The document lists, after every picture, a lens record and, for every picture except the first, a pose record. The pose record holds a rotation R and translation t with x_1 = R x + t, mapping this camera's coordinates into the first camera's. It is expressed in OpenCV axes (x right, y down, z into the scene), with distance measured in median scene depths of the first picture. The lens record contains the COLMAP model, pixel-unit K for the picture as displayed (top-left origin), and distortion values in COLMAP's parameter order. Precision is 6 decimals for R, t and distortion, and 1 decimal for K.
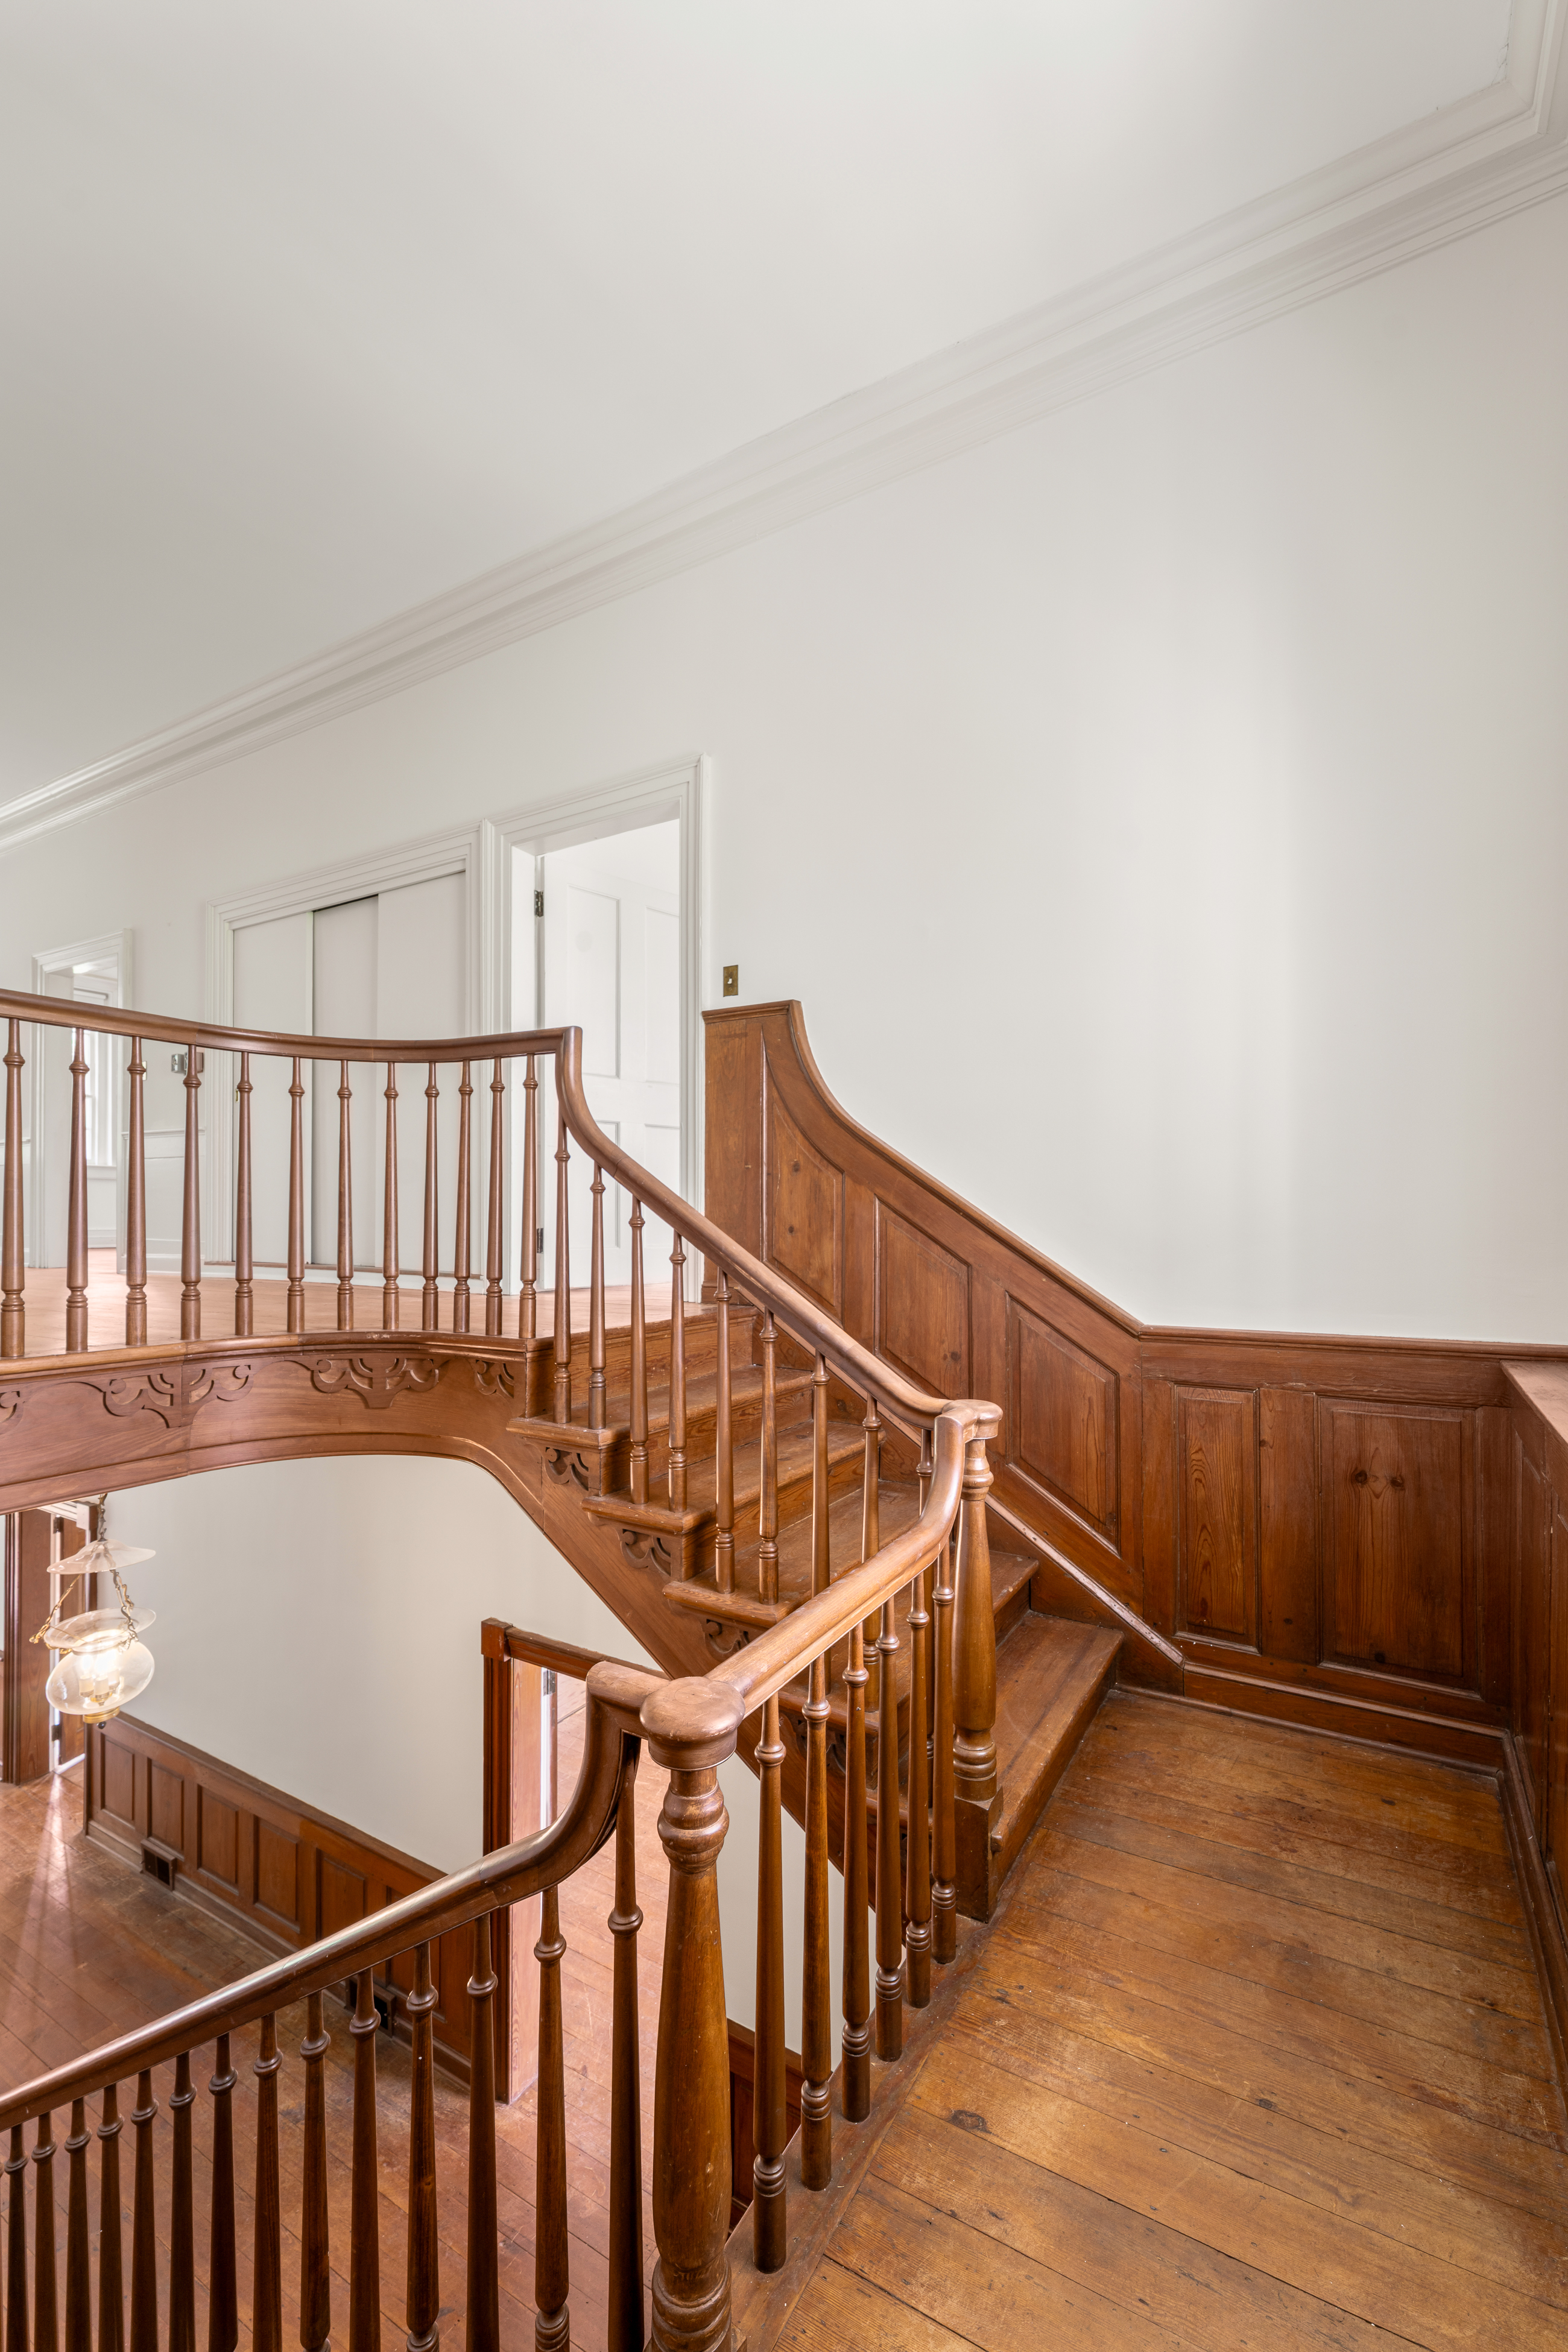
lens RADIAL K [[959.1, 0, 785.7], [0, 959.1, 1189.4], [0, 0, 1]] dist [-0.001404, 0.000532]
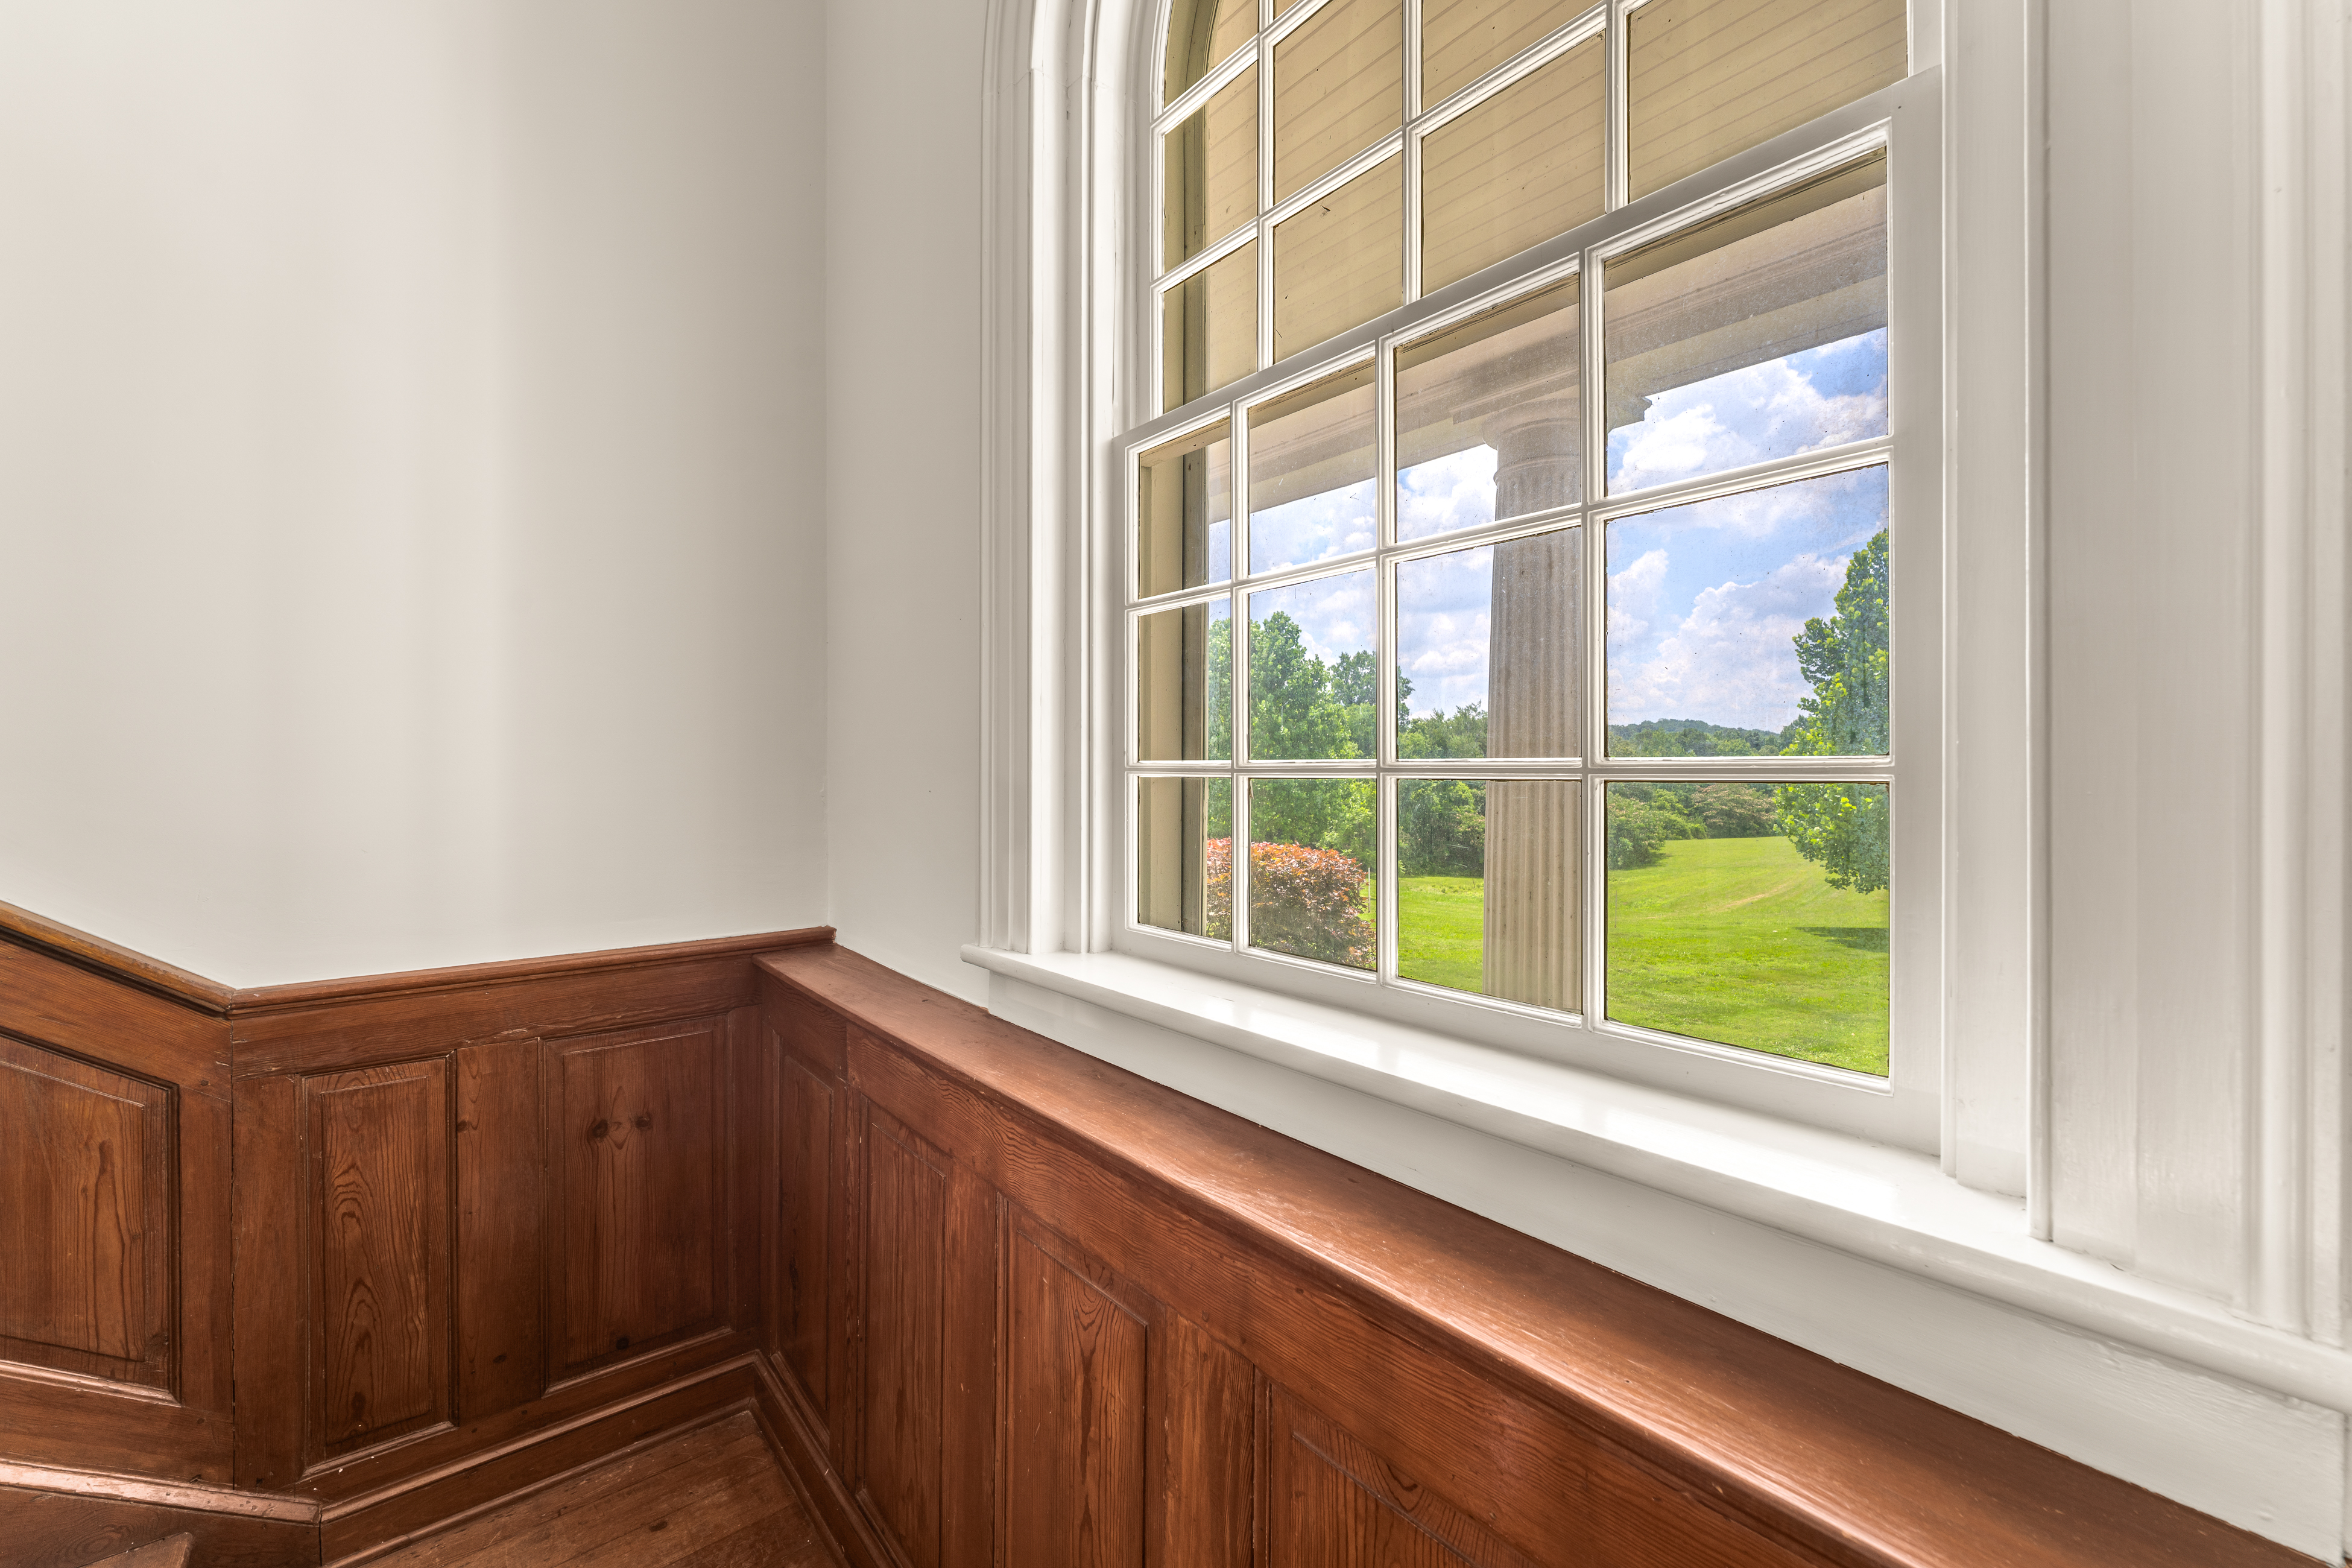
lens RADIAL K [[959.1, 0, 1189.1], [0, 959.1, 780.8], [0, 0, 1]] dist [-0.001404, 0.000532]
pose [[0.346343, -0.002127, 0.938106, 0.022040], [-0.012980, 0.999891, 0.007059, -0.001342], [-0.938018, -0.014621, 0.346277, 0.256408]]
